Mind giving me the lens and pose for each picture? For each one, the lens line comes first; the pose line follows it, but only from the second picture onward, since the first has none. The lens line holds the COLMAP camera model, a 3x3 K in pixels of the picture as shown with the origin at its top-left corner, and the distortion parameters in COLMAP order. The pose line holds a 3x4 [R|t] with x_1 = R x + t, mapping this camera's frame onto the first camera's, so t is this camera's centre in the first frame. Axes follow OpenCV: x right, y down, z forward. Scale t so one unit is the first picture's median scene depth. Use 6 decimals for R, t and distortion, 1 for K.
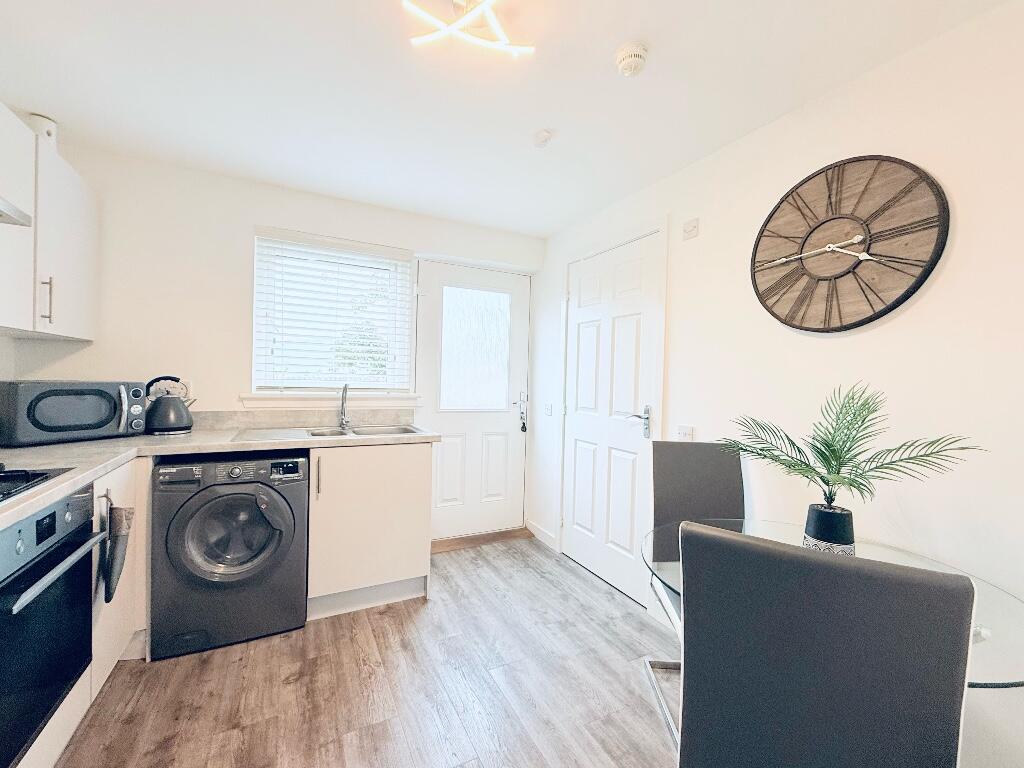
lens RADIAL K [[421.6, 0, 512.0], [0, 421.6, 384.0], [0, 0, 1]] dist [-0.002758, 0.000166]
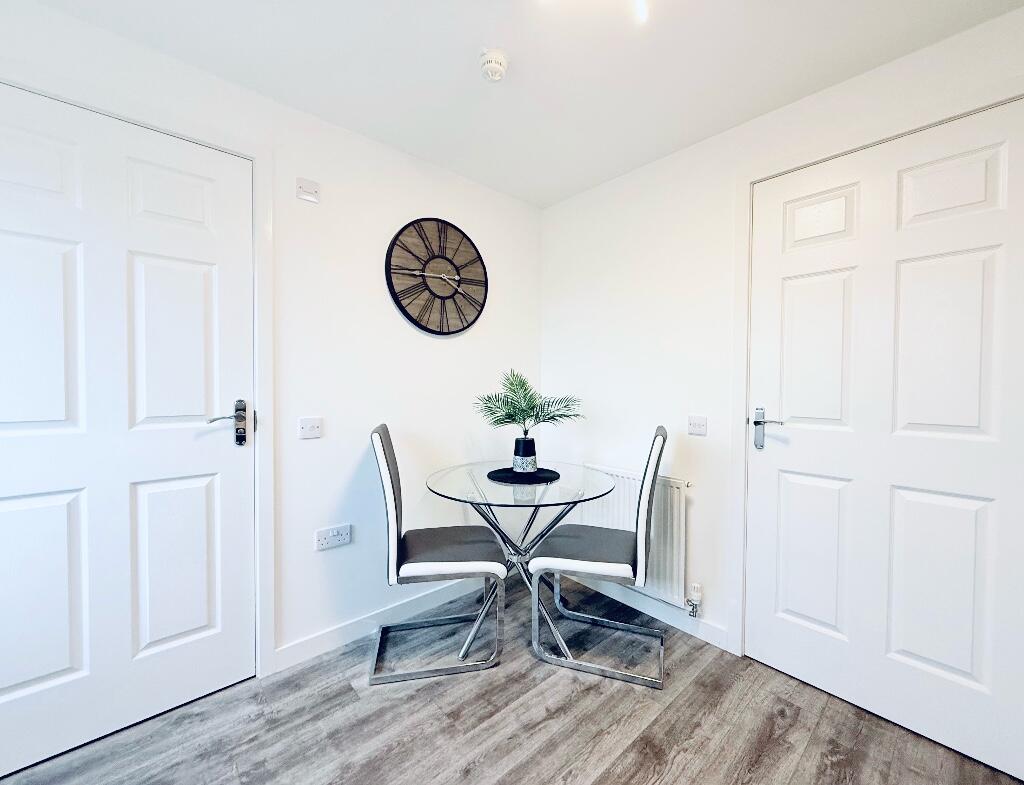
lens RADIAL K [[422.3, 0, 510.8], [0, 422.3, 388.0], [0, 0, 1]] dist [0.000403, 0.000110]
pose [[-0.244954, -0.040344, 0.968695, -0.662201], [0.002563, 0.999103, 0.042258, 0.001258], [-0.969531, 0.012834, -0.244631, 1.011812]]
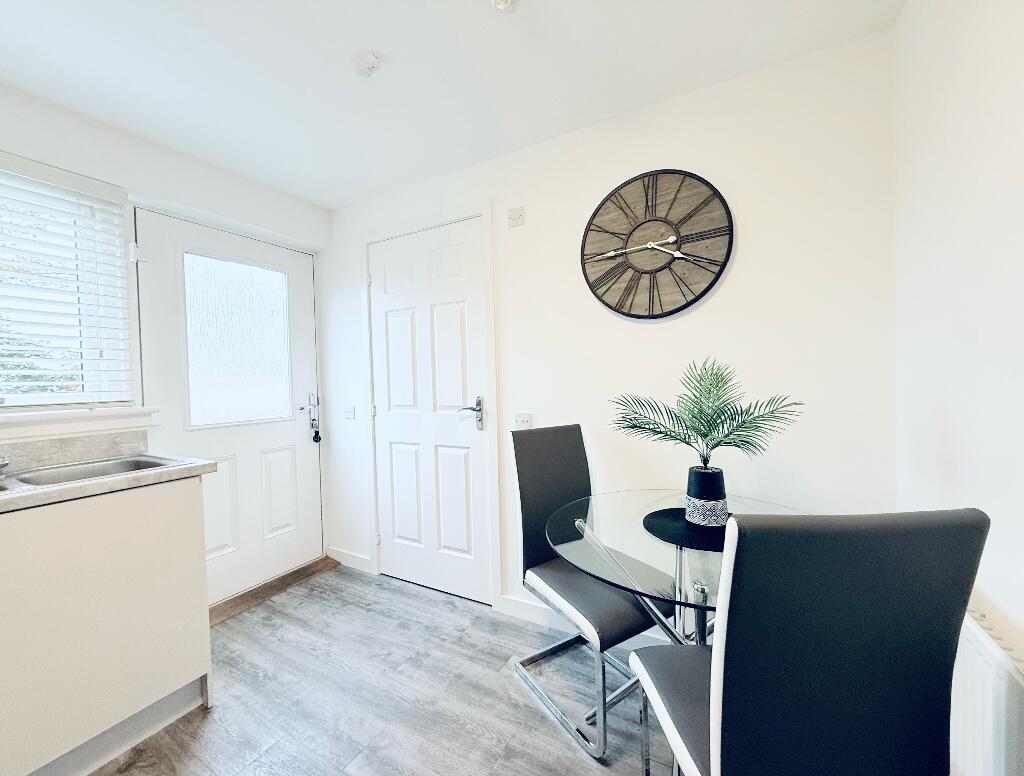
lens RADIAL K [[407.6, 0, 511.7], [0, 407.6, 384.0], [0, 0, 1]] dist [0.000369, -0.000397]
pose [[0.832758, -0.057121, 0.550683, -0.176693], [0.056081, 0.998250, 0.018740, 0.012677], [-0.550790, 0.015277, 0.834504, 0.251329]]
